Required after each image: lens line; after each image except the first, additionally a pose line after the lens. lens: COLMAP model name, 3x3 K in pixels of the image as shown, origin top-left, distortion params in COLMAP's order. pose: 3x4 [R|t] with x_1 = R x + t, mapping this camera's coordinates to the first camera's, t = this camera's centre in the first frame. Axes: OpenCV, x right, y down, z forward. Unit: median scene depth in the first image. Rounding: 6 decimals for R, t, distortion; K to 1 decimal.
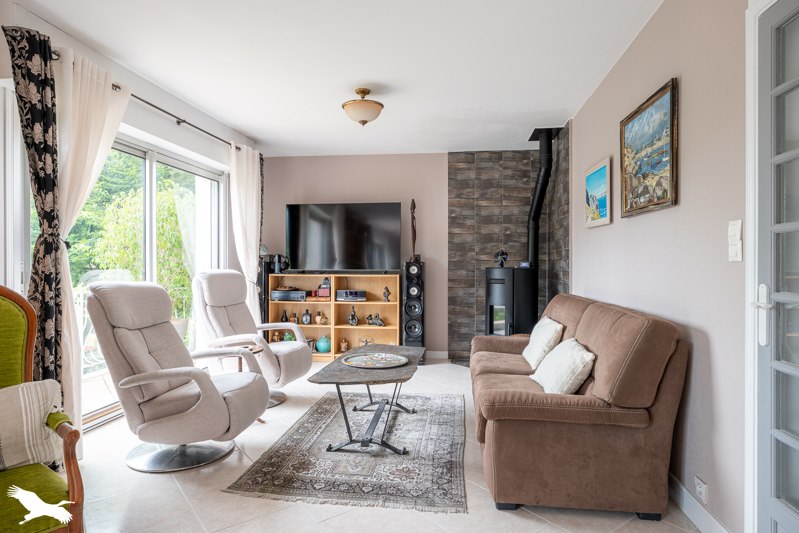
lens RADIAL K [[457.0, 0, 400.2], [0, 457.0, 265.9], [0, 0, 1]] dist [-0.001475, -0.000202]
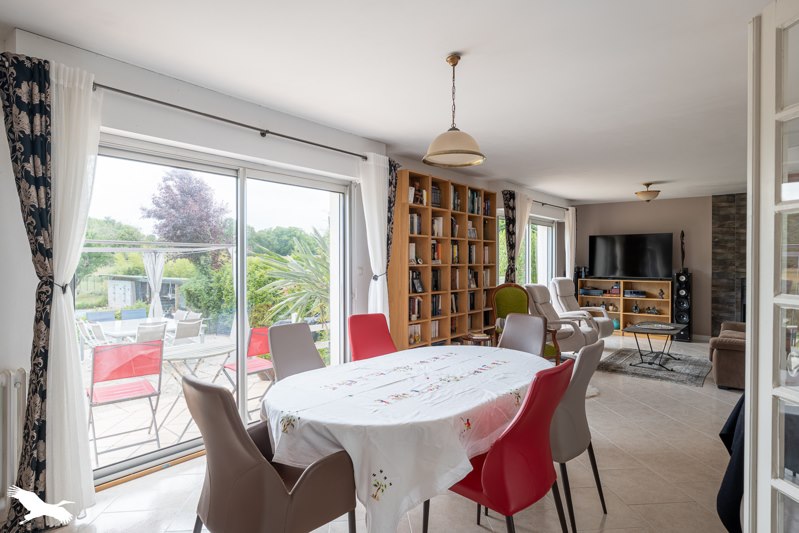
lens RADIAL K [[433.8, 0, 397.8], [0, 433.8, 265.3], [0, 0, 1]] dist [-0.008872, -0.001441]
pose [[0.841918, 0.005873, -0.539574, 0.007567], [-0.003524, 0.999979, 0.005385, -0.037156], [0.539595, -0.002632, 0.841921, -0.671118]]
